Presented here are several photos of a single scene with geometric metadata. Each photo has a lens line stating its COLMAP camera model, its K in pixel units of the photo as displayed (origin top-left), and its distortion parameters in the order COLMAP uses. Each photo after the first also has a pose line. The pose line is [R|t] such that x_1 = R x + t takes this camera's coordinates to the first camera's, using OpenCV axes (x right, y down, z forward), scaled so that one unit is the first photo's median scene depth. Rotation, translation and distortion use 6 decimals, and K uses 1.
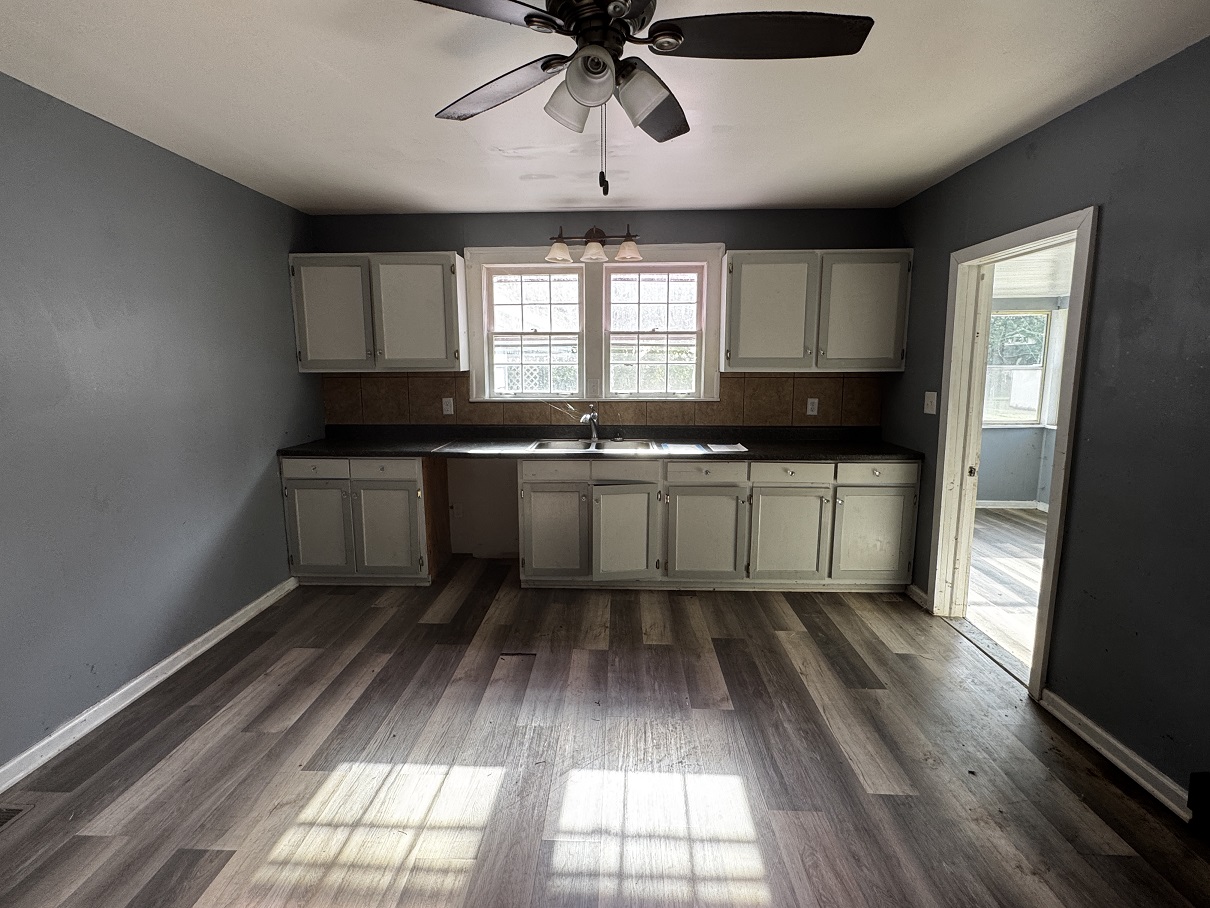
lens RADIAL K [[565.0, 0, 606.9], [0, 565.0, 449.4], [0, 0, 1]] dist [0.002976, 0.000017]
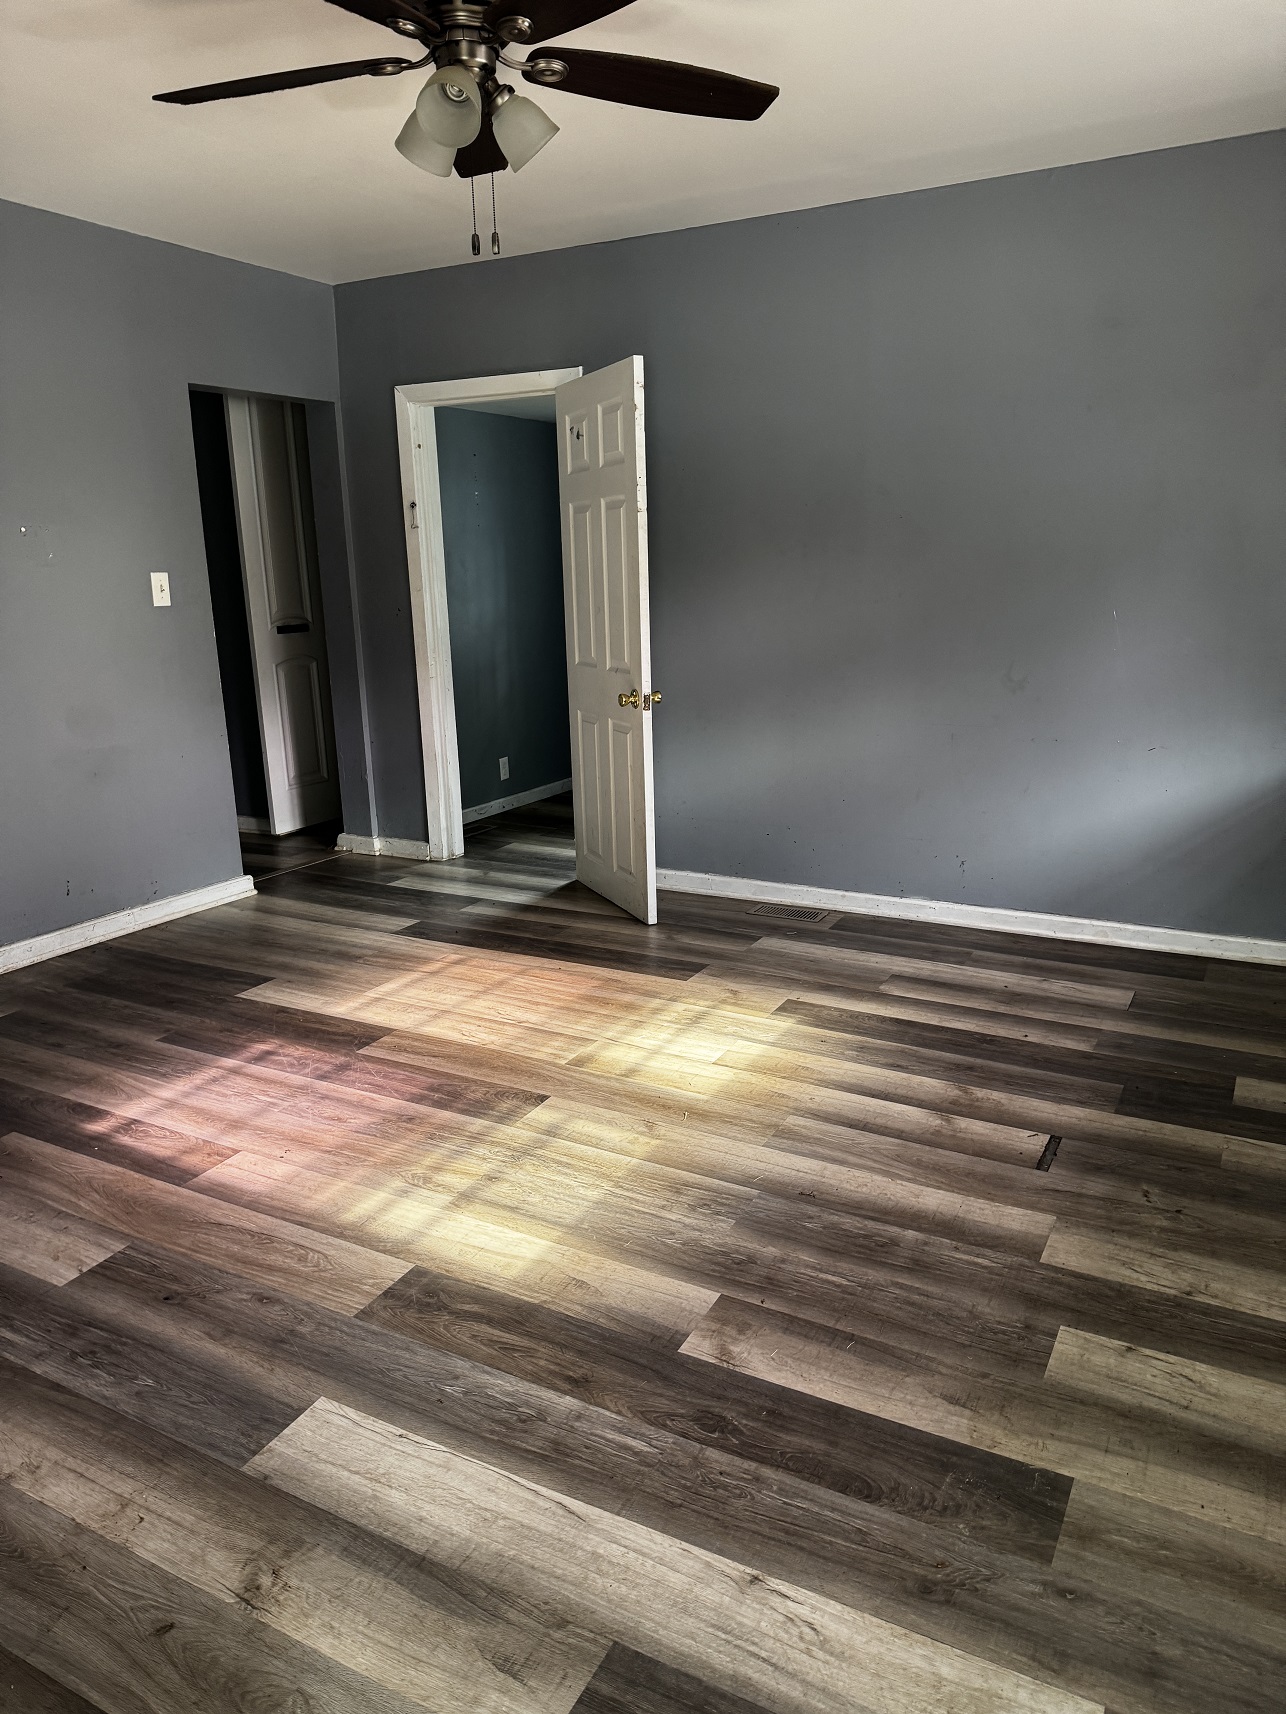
lens RADIAL K [[1202.1, 0, 648.0], [0, 1202.1, 858.4], [0, 0, 1]] dist [-0.000629, -0.003114]
pose [[-0.435652, 0.227069, -0.871003, 0.876175], [-0.114720, 0.945760, 0.303938, -0.125386], [0.892775, 0.232332, -0.385973, 1.197742]]
